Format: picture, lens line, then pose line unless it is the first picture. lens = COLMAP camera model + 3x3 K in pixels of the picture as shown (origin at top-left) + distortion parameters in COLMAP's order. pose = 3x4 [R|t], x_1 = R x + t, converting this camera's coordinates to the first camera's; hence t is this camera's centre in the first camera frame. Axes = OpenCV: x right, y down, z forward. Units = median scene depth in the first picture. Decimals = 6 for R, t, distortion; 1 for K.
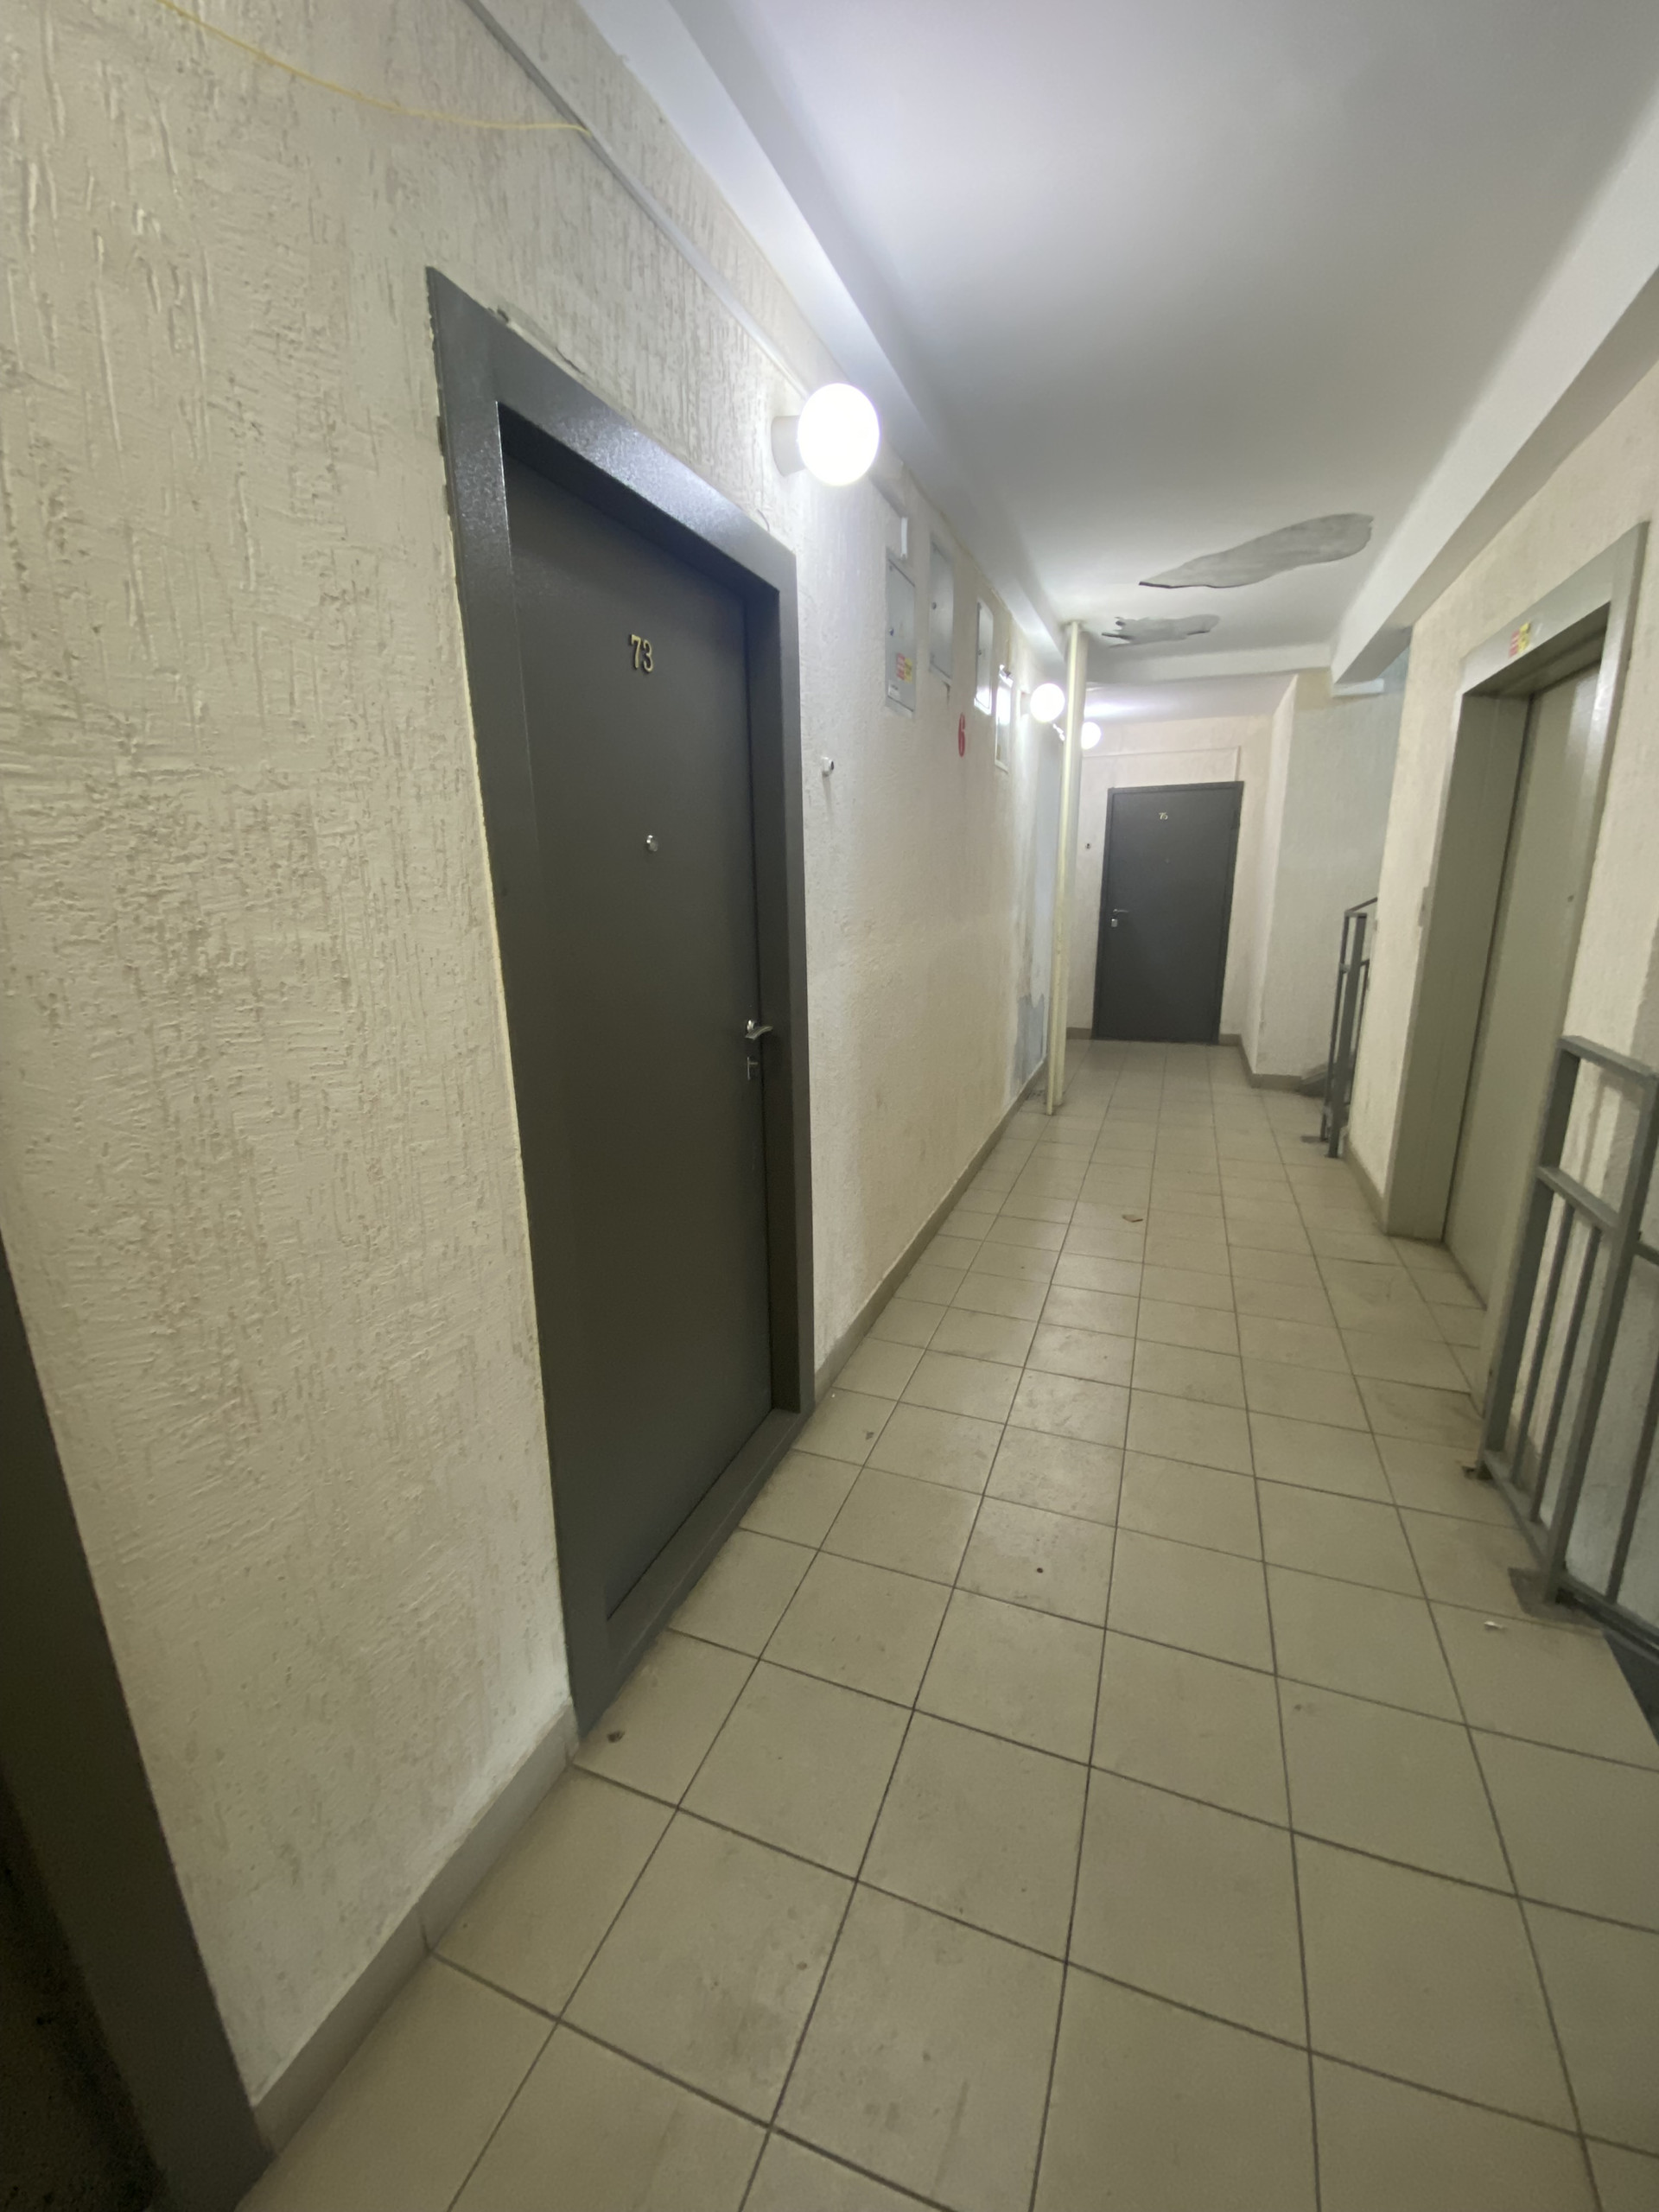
lens RADIAL K [[894.0, 0, 826.6], [0, 894.0, 1113.1], [0, 0, 1]] dist [0.016600, -0.019060]
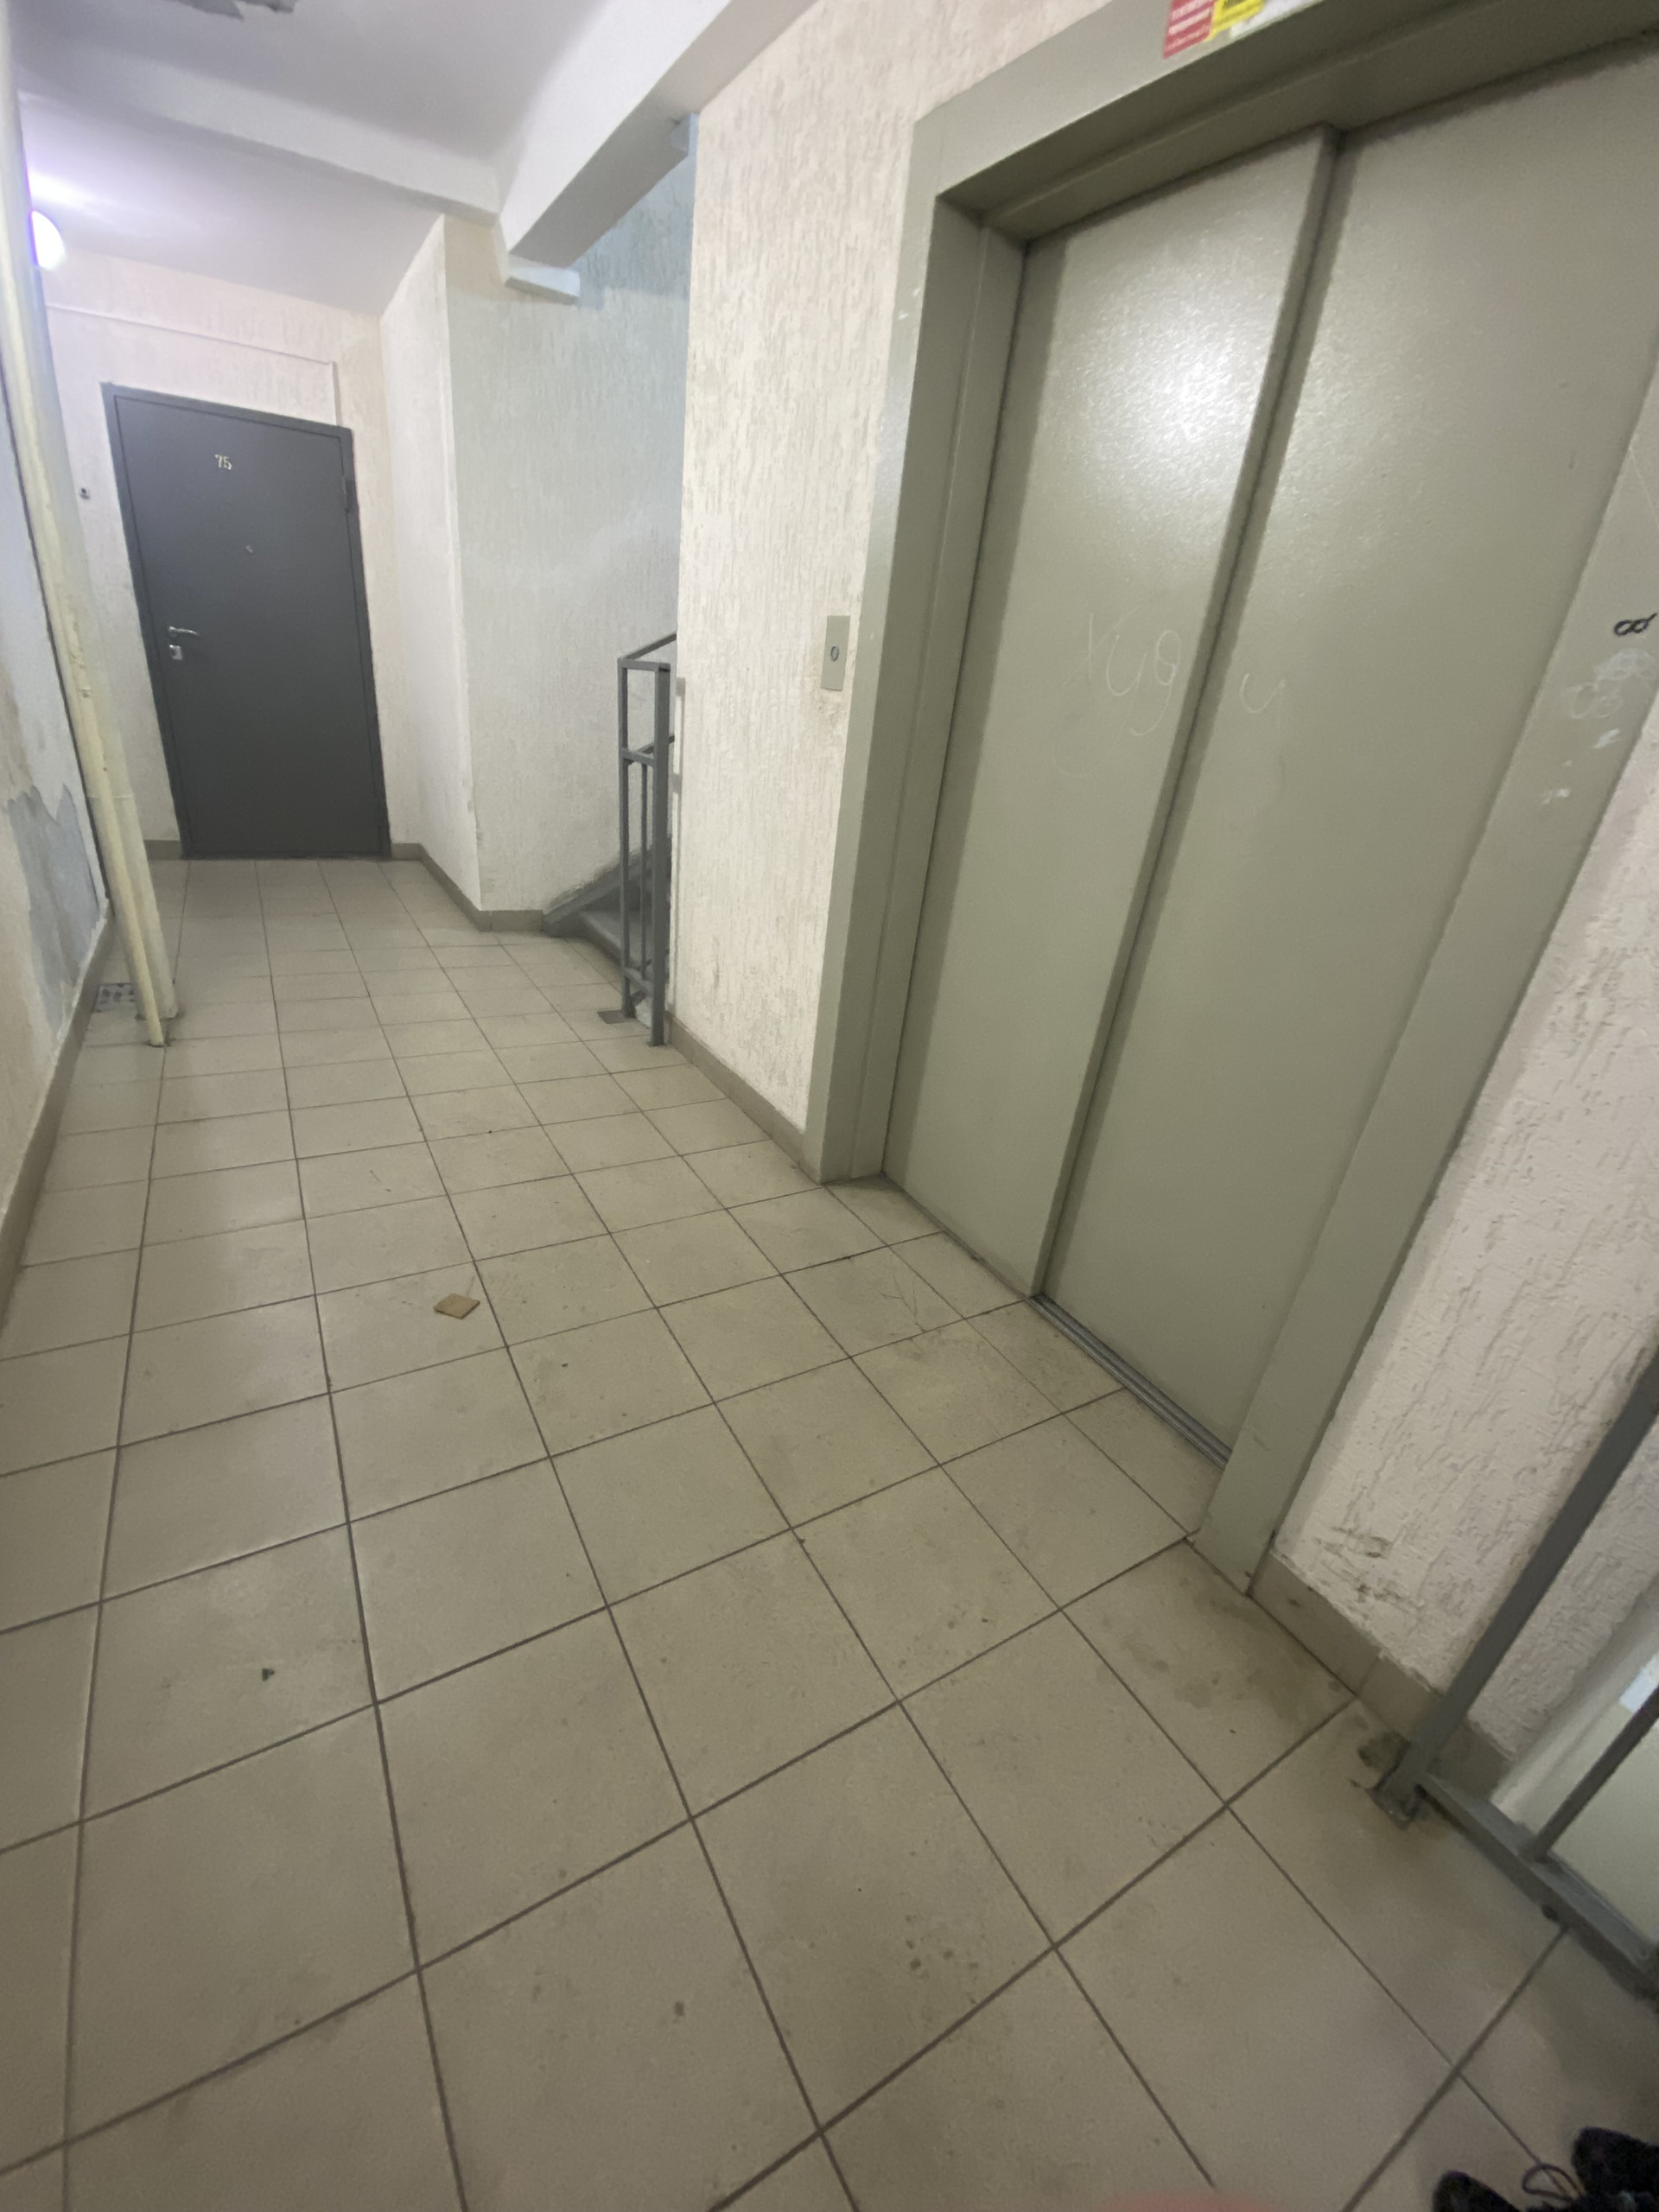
lens RADIAL K [[894.0, 0, 826.6], [0, 894.0, 1113.1], [0, 0, 1]] dist [0.016600, -0.019060]
pose [[0.611683, -0.267137, 0.744635, 0.093265], [0.087394, 0.958319, 0.272006, -0.065974], [-0.786261, -0.101305, 0.609533, 0.395319]]
